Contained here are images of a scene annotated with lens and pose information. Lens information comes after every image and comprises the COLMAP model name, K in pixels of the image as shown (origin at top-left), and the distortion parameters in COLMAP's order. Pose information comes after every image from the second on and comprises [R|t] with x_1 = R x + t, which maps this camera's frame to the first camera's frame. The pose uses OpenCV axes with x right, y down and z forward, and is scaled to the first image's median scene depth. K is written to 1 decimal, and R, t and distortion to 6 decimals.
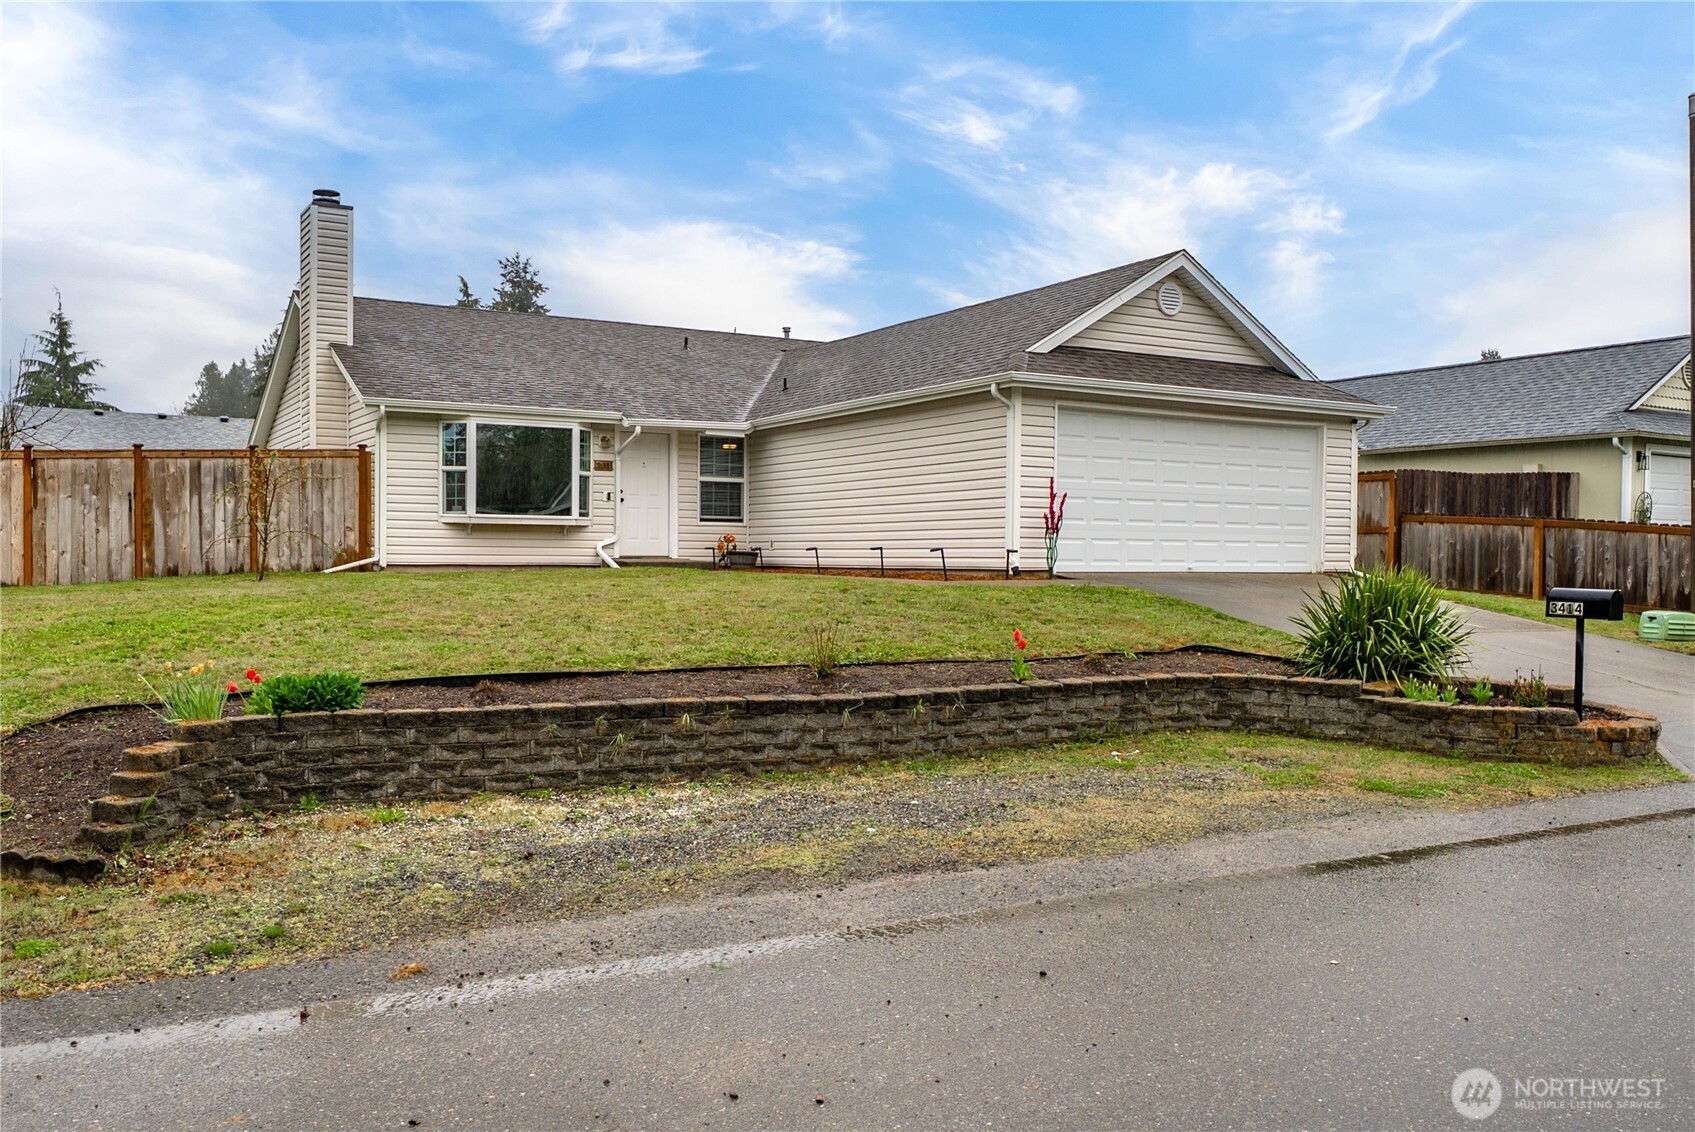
lens RADIAL K [[925.9, 0, 847.4], [0, 925.9, 567.0], [0, 0, 1]] dist [0.000772, -0.000107]
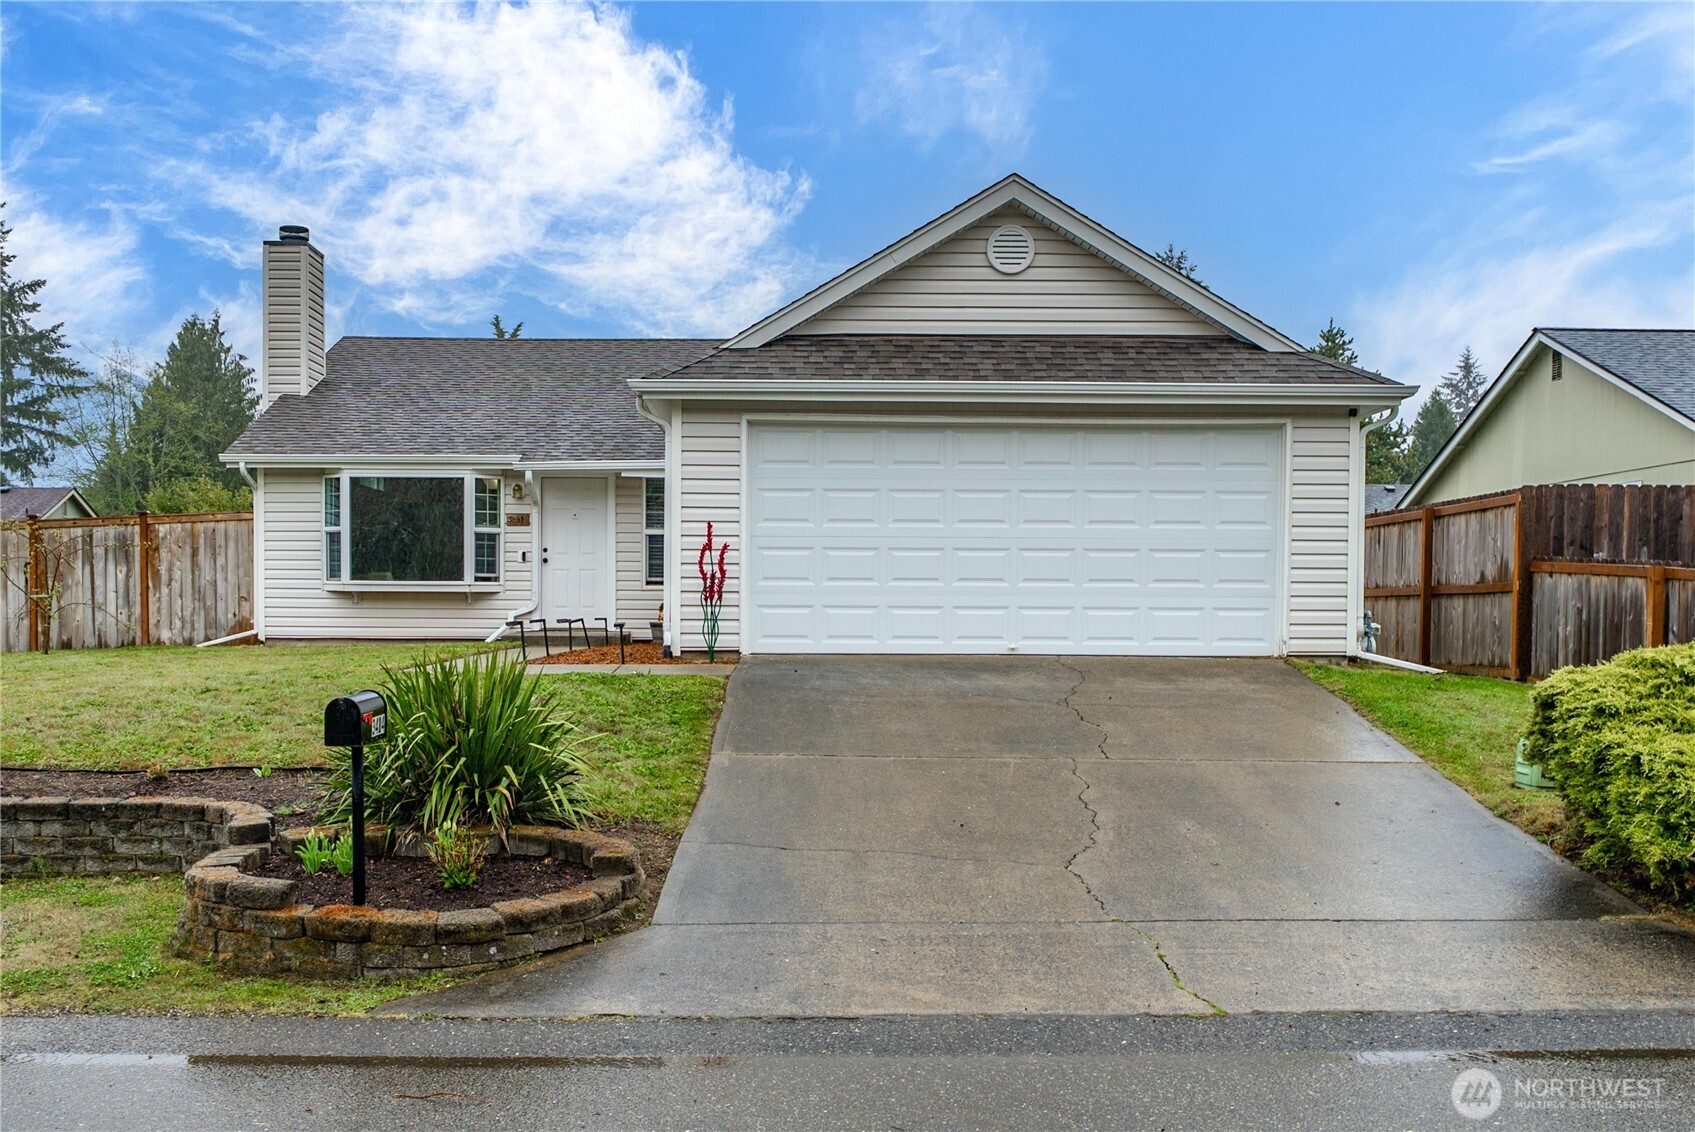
lens RADIAL K [[1177.3, 0, 828.0], [0, 1177.3, 659.6], [0, 0, 1]] dist [0.001266, 0.001205]
pose [[0.935835, 0.009662, -0.352307, 0.443684], [-0.003386, 0.999824, 0.018427, -0.004766], [0.352423, -0.016052, 0.935703, 0.121704]]
